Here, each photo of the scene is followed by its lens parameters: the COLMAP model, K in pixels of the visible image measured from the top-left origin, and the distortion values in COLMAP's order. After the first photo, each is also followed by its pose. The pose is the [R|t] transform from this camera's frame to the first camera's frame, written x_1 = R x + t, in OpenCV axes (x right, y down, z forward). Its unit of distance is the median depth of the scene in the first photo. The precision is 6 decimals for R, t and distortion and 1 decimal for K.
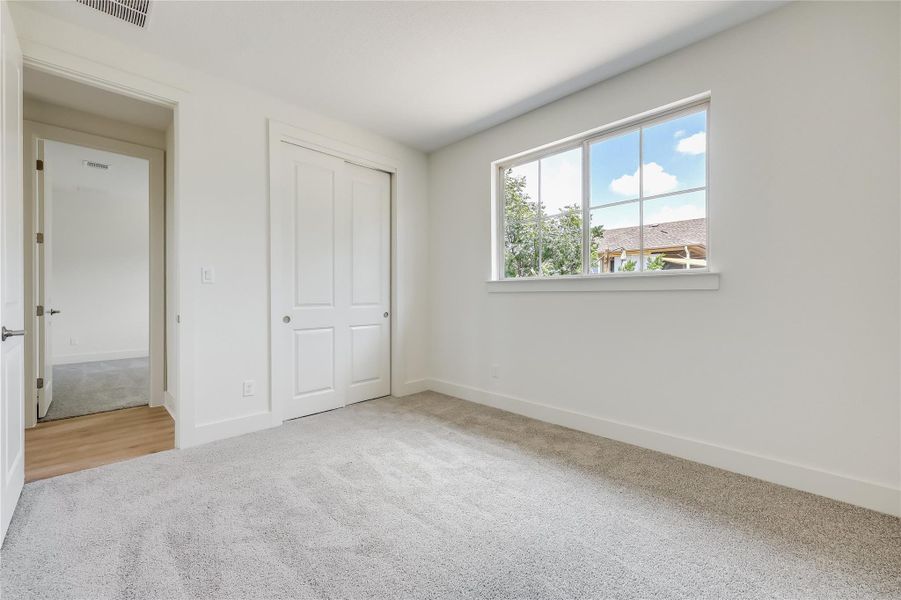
lens RADIAL K [[364.3, 0, 454.6], [0, 364.3, 300.4], [0, 0, 1]] dist [0.000936, -0.000160]
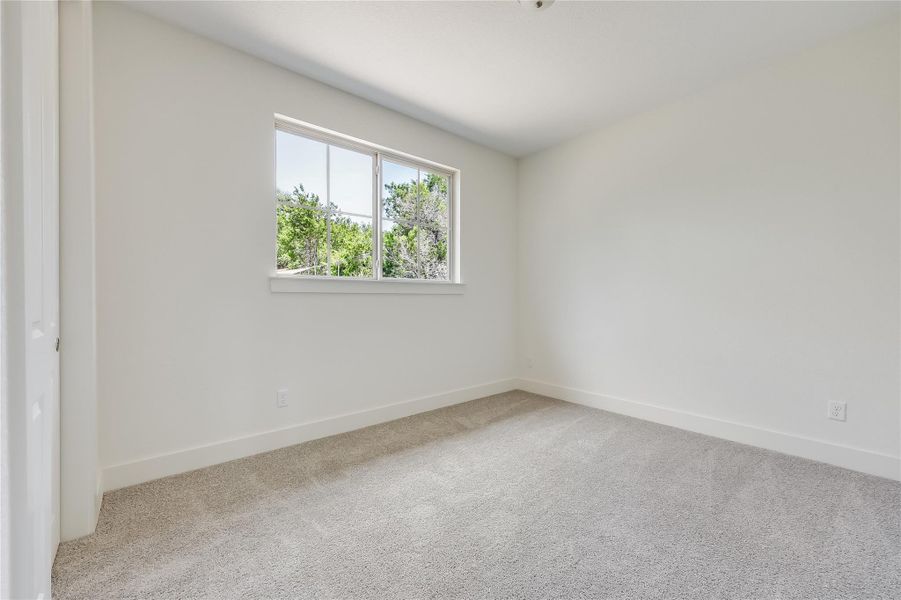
lens RADIAL K [[364.3, 0, 446.4], [0, 364.3, 303.1], [0, 0, 1]] dist [0.000936, -0.000160]
pose [[0.099662, -0.015377, 0.994903, -0.646367], [0.011507, 0.999832, 0.014301, -0.008780], [-0.994955, 0.010023, 0.099822, 0.644201]]
